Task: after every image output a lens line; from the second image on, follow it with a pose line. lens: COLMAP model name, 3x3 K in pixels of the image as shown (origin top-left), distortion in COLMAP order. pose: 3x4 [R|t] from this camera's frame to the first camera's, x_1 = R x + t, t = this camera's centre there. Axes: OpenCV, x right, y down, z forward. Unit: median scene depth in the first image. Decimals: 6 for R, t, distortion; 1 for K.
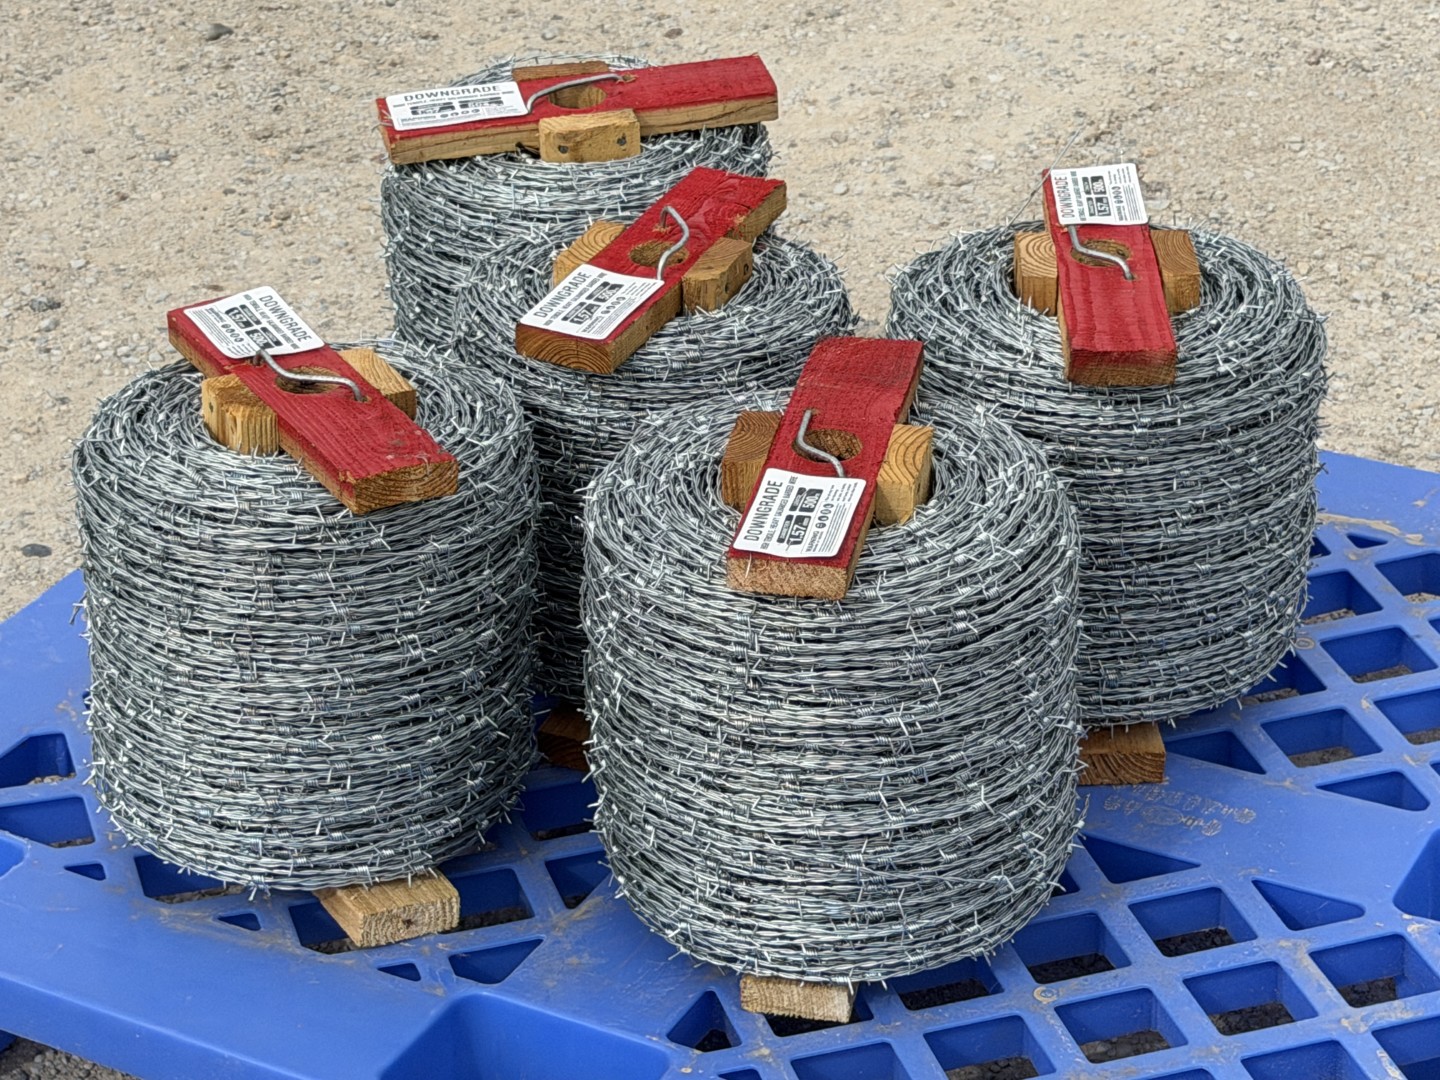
lens RADIAL K [[3497.6, 0, 720.0], [0, 3497.6, 540.0], [0, 0, 1]] dist [0.070115, 0.279609]
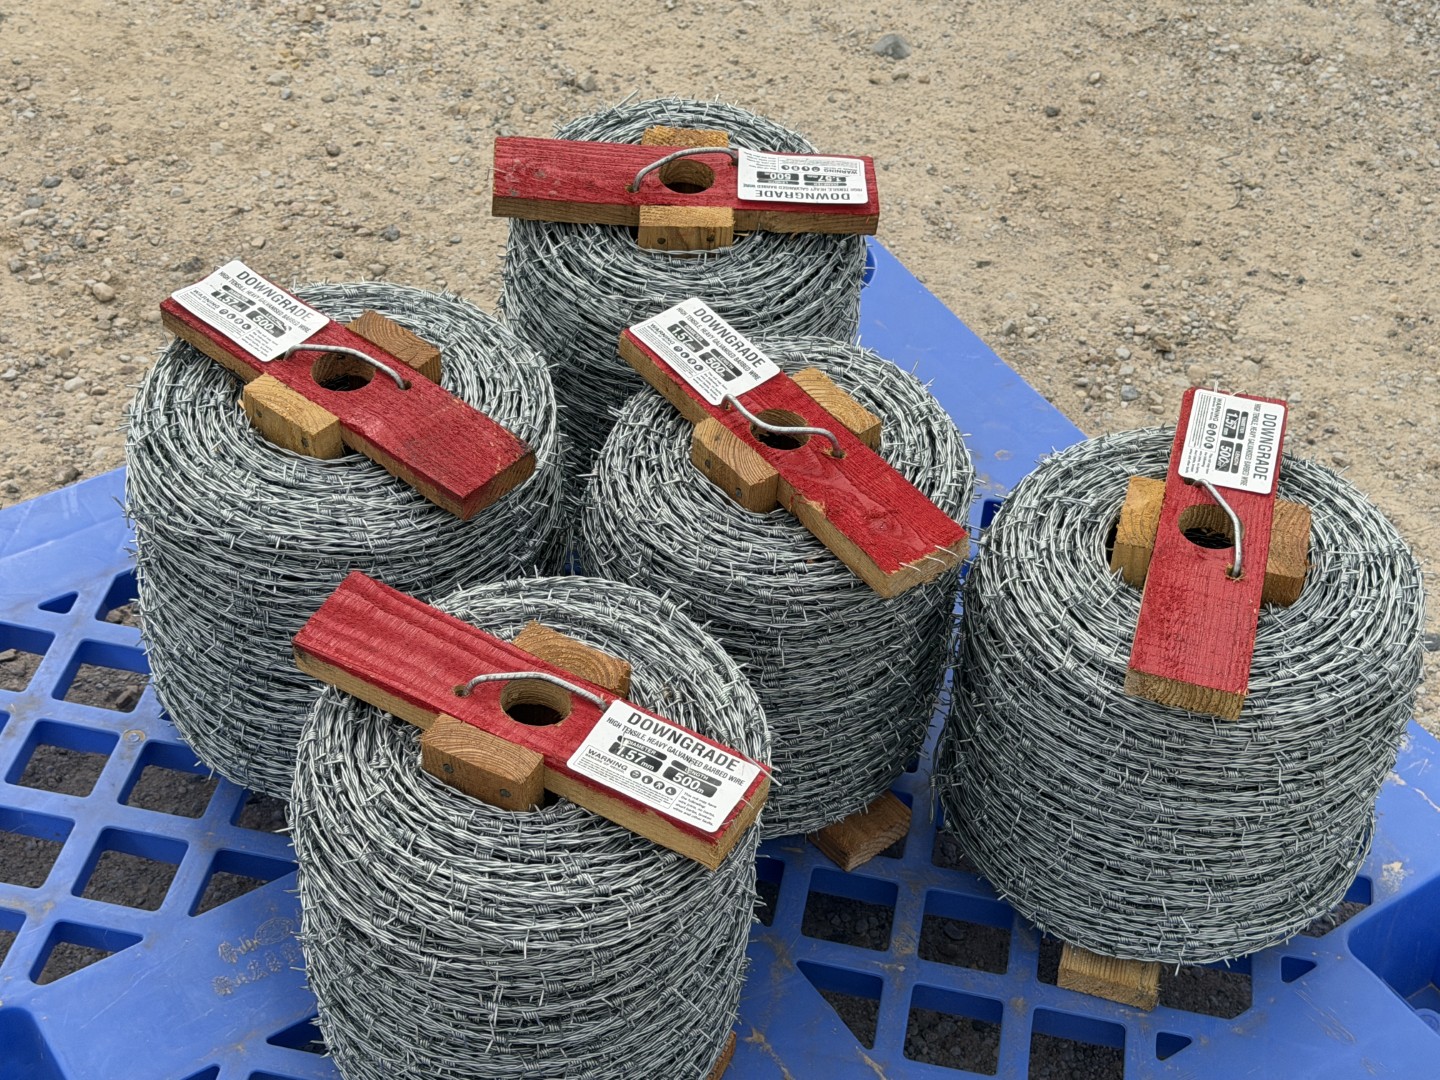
lens RADIAL K [[2247.8, 0, 720.0], [0, 2247.8, 540.0], [0, 0, 1]] dist [0.173810, -0.290860]
pose [[-0.466841, 0.613678, -0.636756, 0.423813], [-0.480534, 0.428426, 0.765205, -0.556989], [0.742393, 0.663211, 0.094886, 0.949852]]
